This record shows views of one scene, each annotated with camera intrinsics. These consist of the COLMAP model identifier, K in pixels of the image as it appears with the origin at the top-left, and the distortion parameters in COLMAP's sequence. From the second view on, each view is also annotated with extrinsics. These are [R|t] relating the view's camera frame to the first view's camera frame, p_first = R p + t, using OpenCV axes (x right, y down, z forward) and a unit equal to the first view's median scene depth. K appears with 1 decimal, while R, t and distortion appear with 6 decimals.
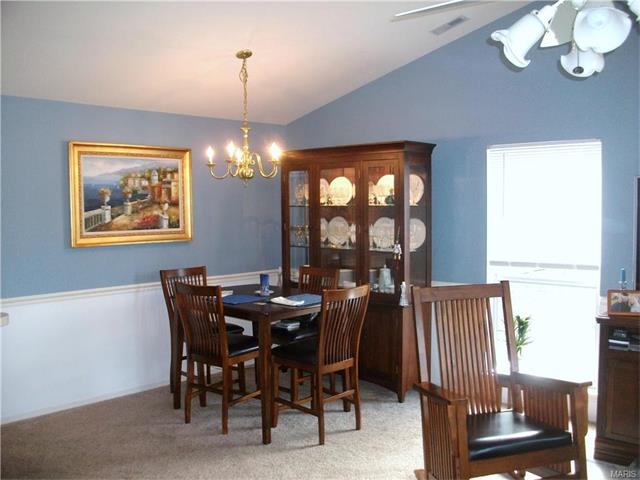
lens RADIAL K [[623.7, 0, 320.0], [0, 623.7, 240.0], [0, 0, 1]] dist [-0.157749, 0.085860]
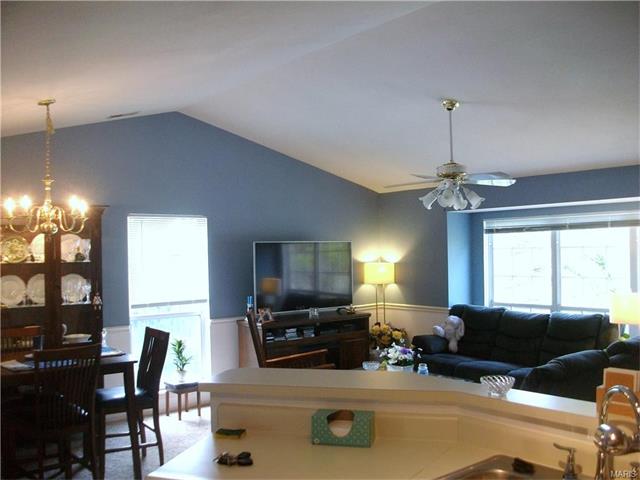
lens RADIAL K [[623.7, 0, 320.0], [0, 623.7, 240.0], [0, 0, 1]] dist [-0.157749, 0.085860]
pose [[0.126869, 0.025751, 0.991585, -0.980406], [0.071529, 0.996823, -0.035038, -0.029170], [-0.989337, 0.075373, 0.124624, 0.478916]]
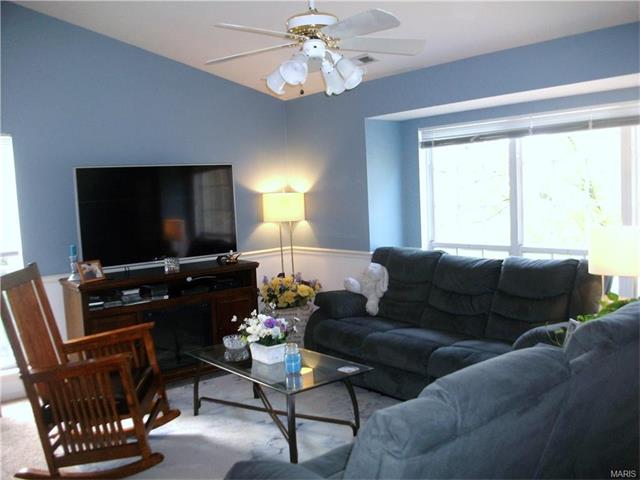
lens RADIAL K [[623.7, 0, 320.0], [0, 623.7, 240.0], [0, 0, 1]] dist [-0.157749, 0.085860]
pose [[0.124569, -0.073481, 0.989486, -0.505852], [0.102035, 0.992916, 0.060890, 0.011093], [-0.986951, 0.093377, 0.131185, 0.297928]]
